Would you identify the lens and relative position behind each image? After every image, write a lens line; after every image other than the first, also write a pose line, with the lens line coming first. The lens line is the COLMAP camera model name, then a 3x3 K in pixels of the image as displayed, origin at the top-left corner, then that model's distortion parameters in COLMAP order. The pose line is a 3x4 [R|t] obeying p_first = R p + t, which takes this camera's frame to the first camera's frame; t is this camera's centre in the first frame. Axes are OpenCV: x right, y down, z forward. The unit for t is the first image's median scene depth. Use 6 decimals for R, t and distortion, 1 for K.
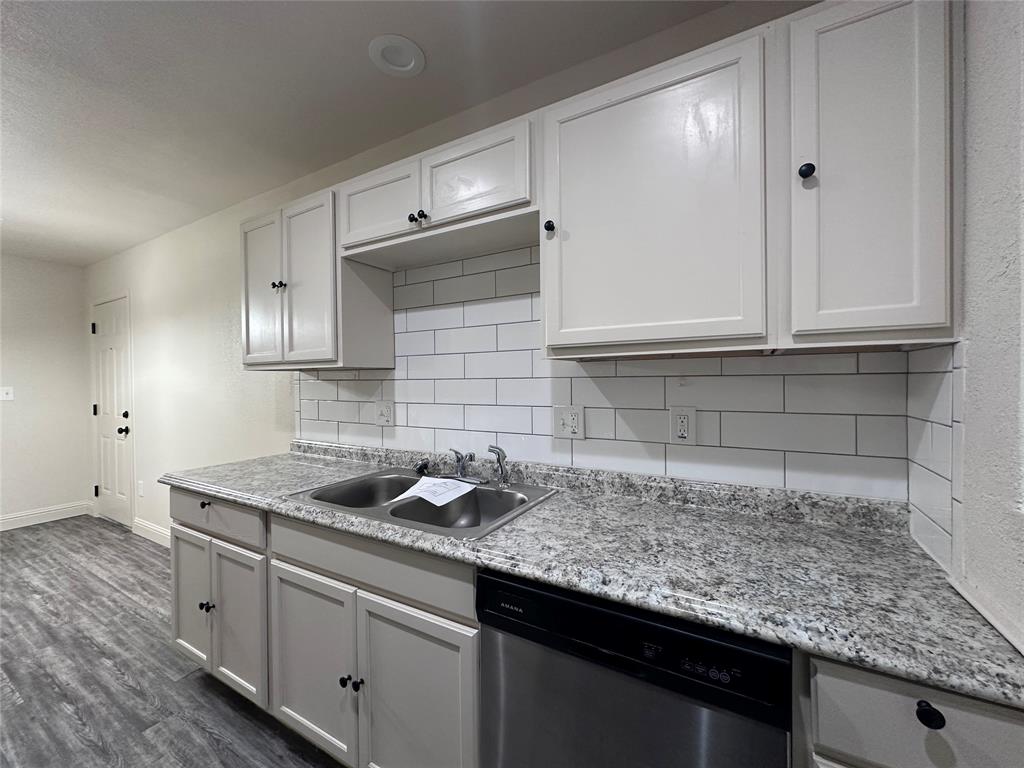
lens RADIAL K [[408.9, 0, 512.0], [0, 408.9, 384.0], [0, 0, 1]] dist [0.007707, -0.000424]
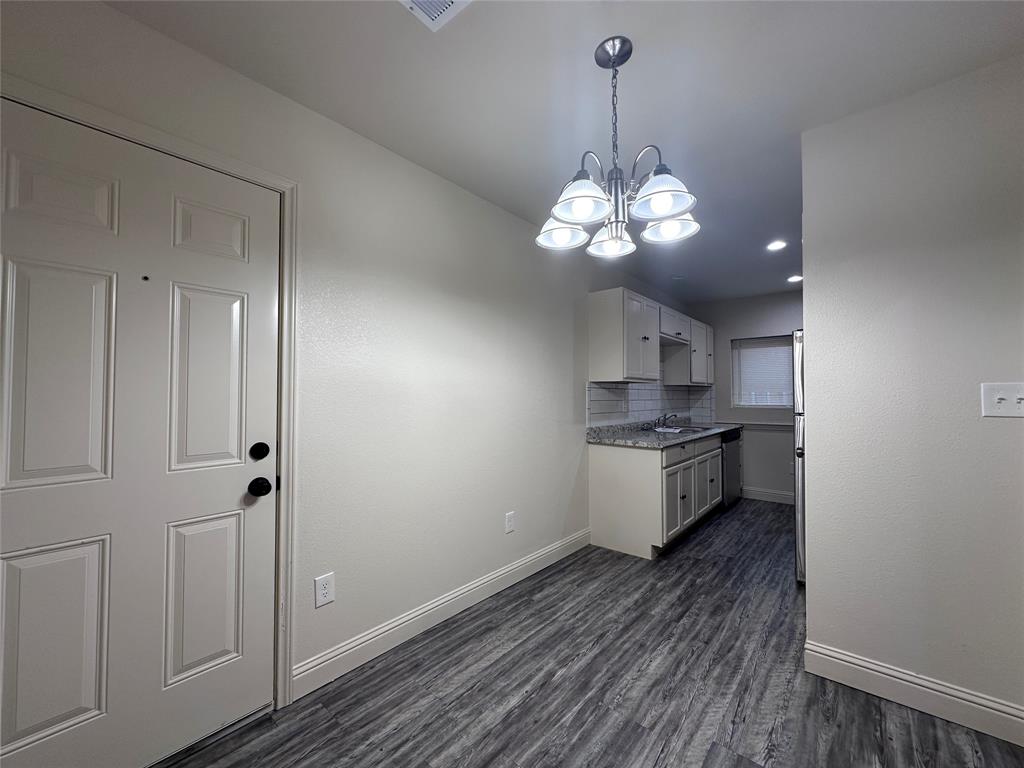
lens RADIAL K [[408.9, 0, 512.0], [0, 408.9, 384.0], [0, 0, 1]] dist [0.007707, -0.000424]
pose [[0.183046, 0.031073, 0.982613, -2.913141], [-0.001268, 0.999507, -0.031371, 0.037477], [-0.983103, 0.004496, 0.182996, 1.456302]]
